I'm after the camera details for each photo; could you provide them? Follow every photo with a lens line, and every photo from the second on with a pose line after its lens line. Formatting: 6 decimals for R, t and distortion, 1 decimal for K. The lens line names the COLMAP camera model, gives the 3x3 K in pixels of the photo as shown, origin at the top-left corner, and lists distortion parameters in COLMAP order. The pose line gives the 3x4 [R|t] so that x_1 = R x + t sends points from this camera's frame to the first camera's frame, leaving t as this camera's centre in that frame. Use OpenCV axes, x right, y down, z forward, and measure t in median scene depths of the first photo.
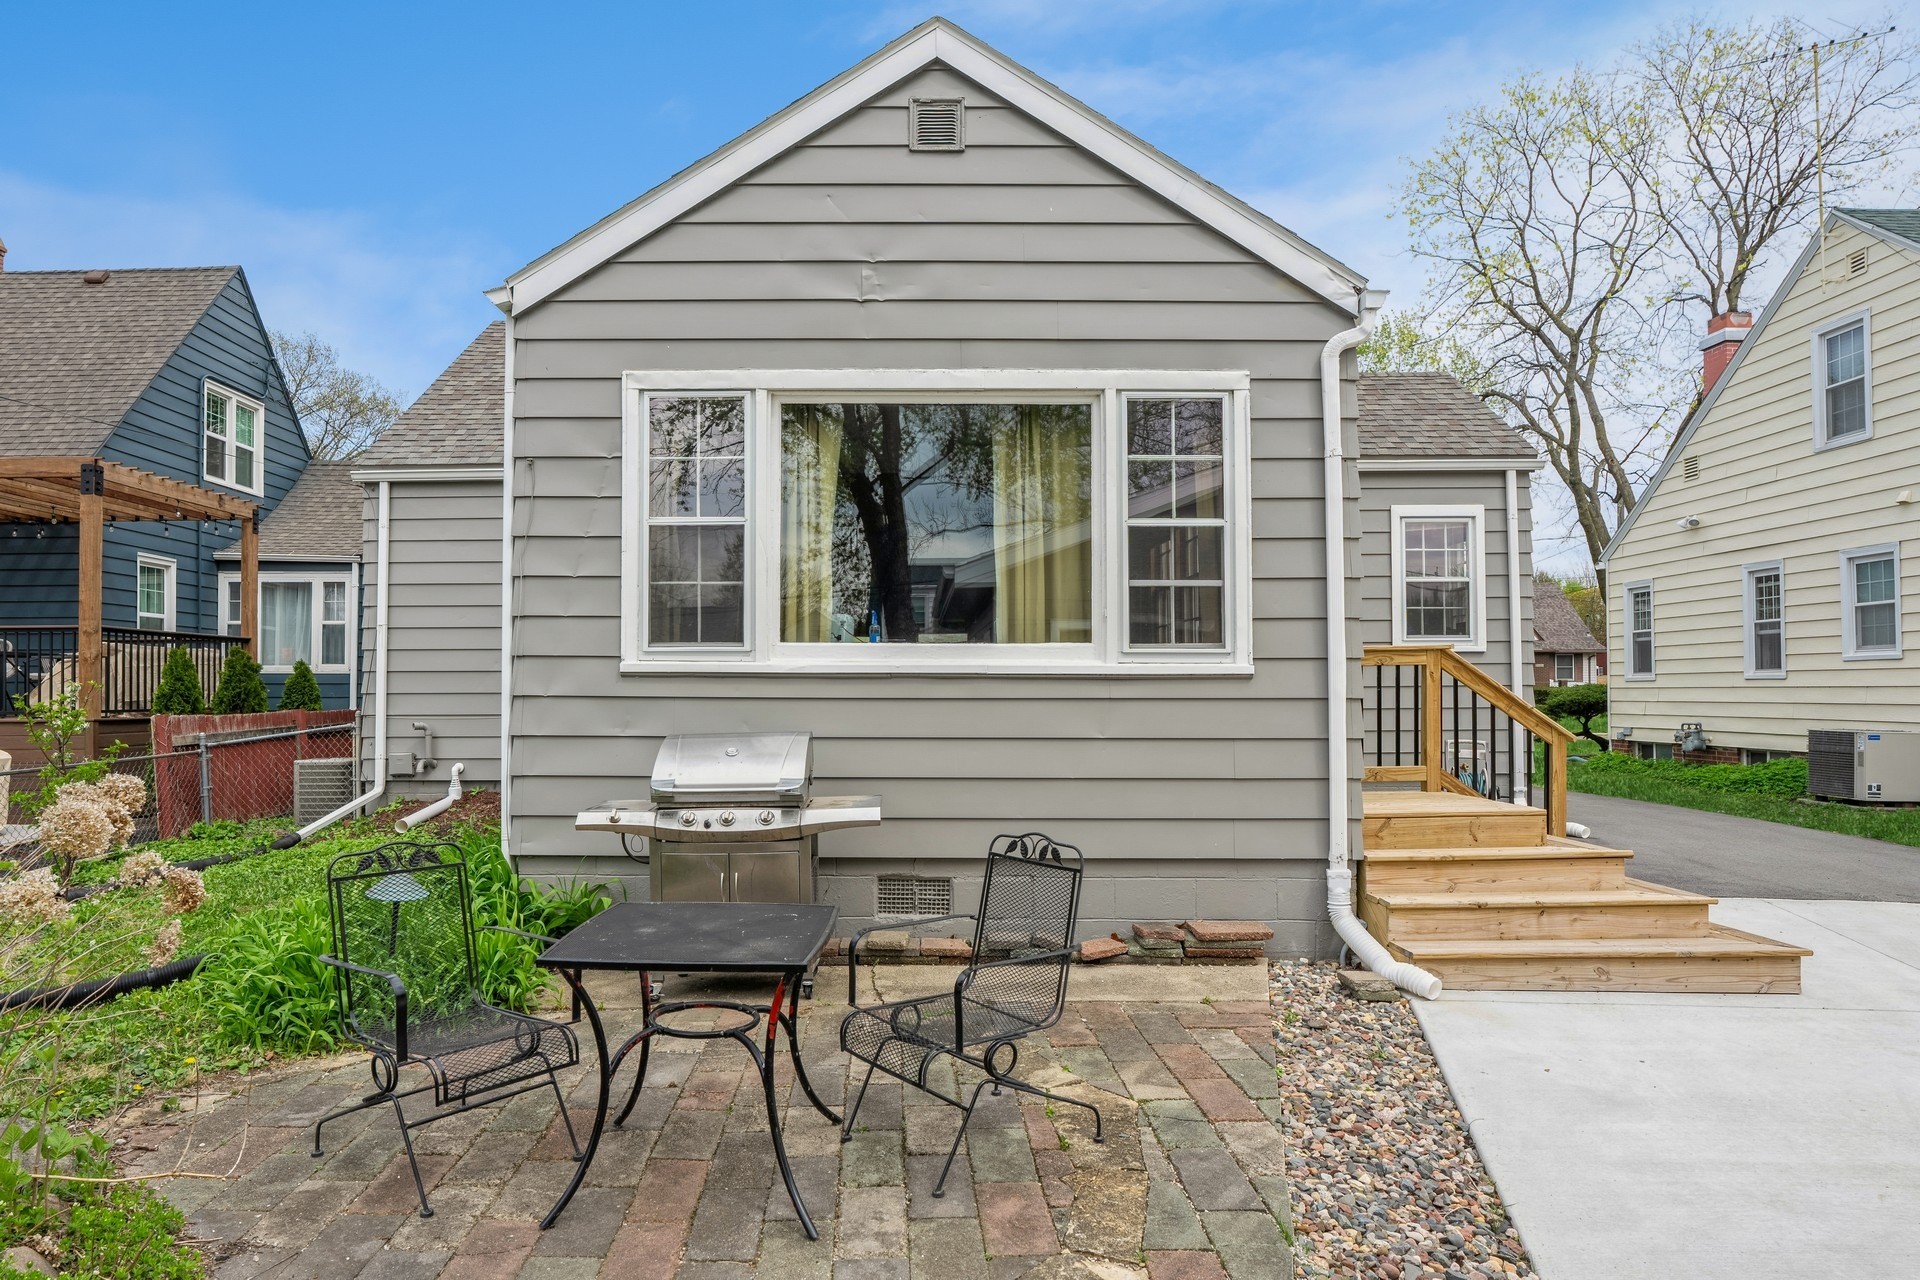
lens RADIAL K [[1176.1, 0, 906.9], [0, 1176.1, 665.4], [0, 0, 1]] dist [-0.046030, 0.020574]
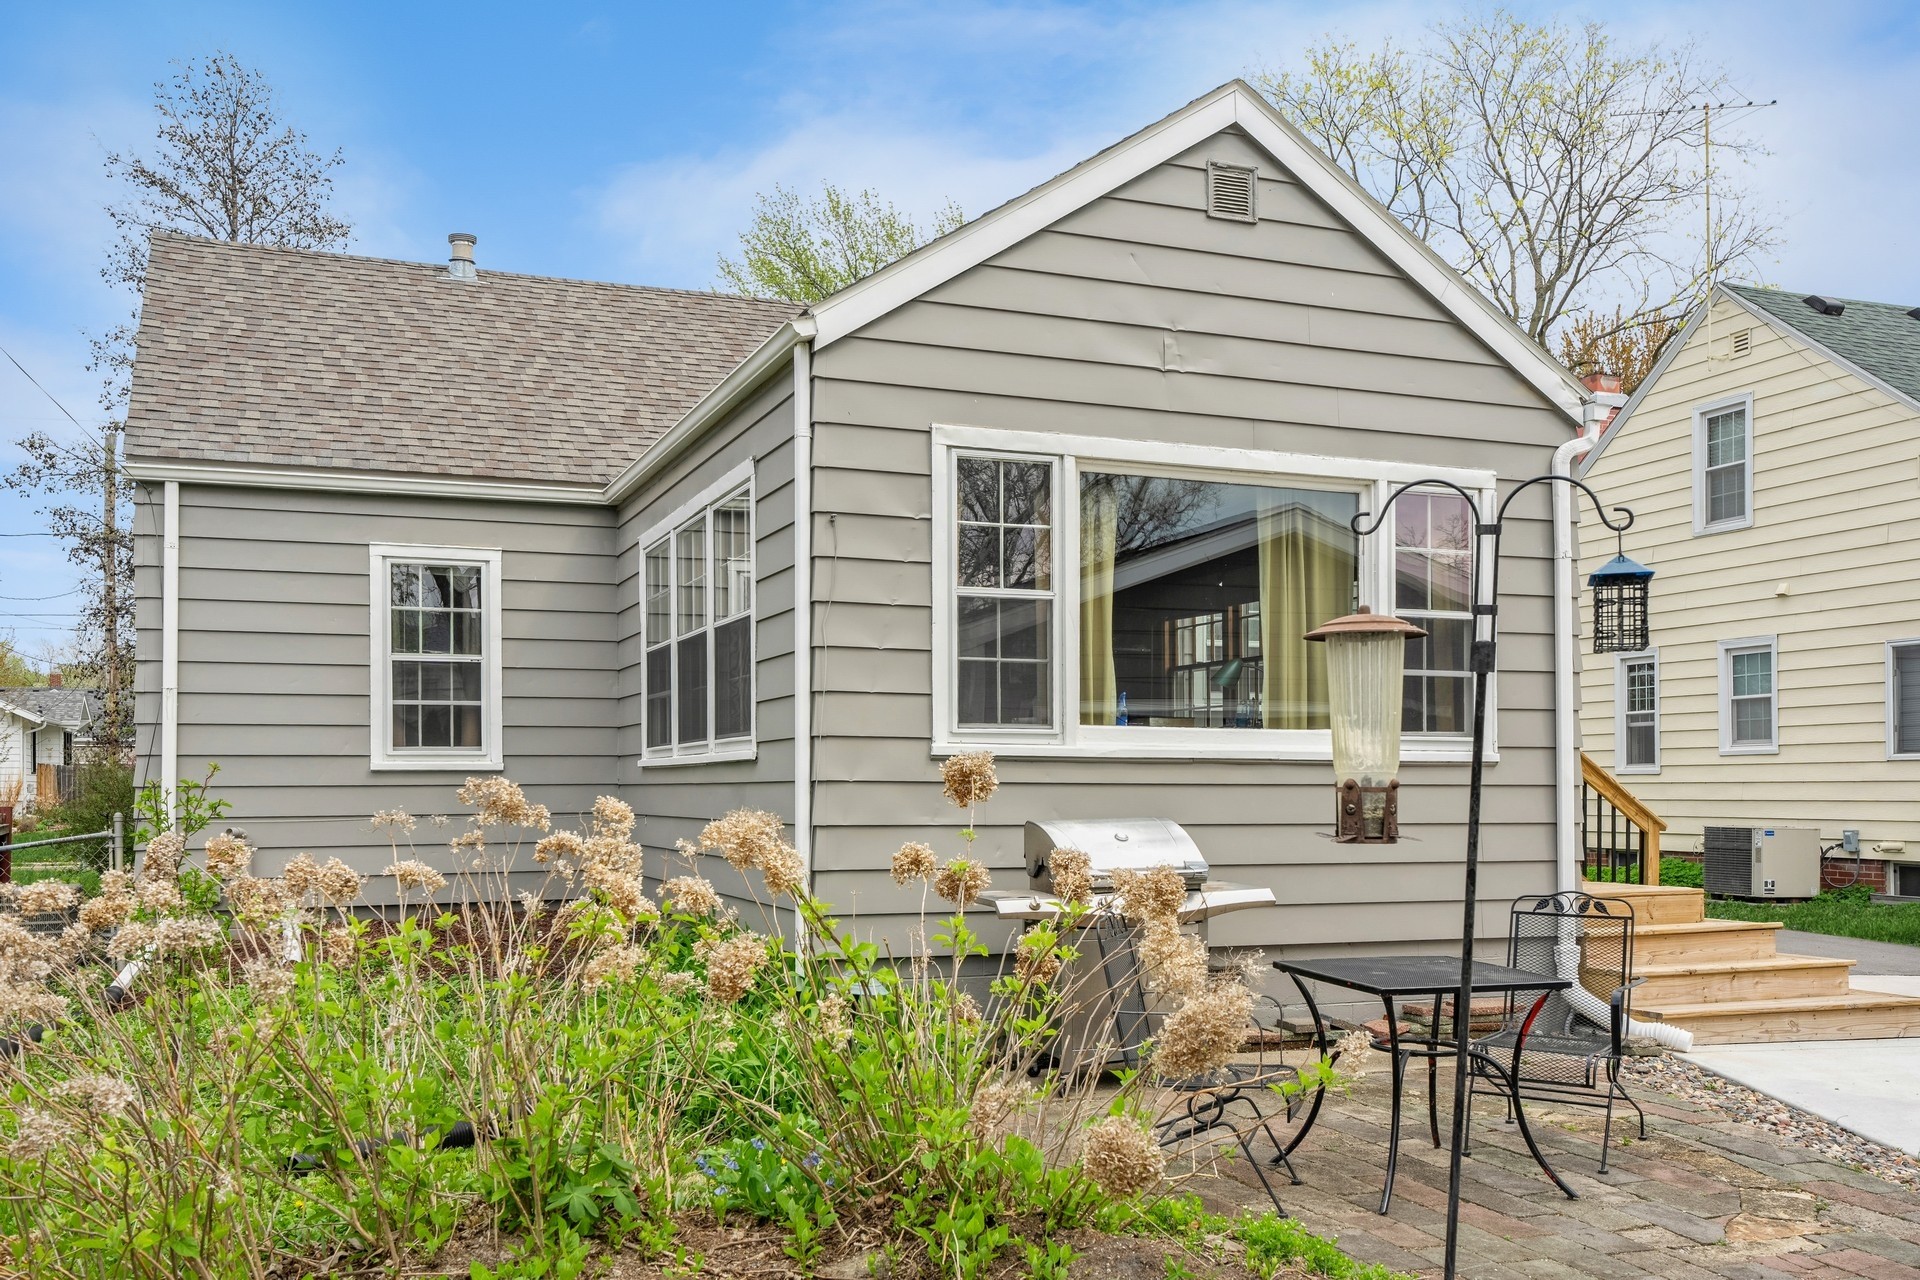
lens RADIAL K [[1731.1, 0, 966.3], [0, 1731.1, 764.4], [0, 0, 1]] dist [0.020923, -0.015361]
pose [[0.928154, 0.006247, 0.372143, -0.702844], [-0.008117, 0.999961, 0.003458, 0.007627], [-0.372107, -0.006231, 0.928169, -0.254921]]
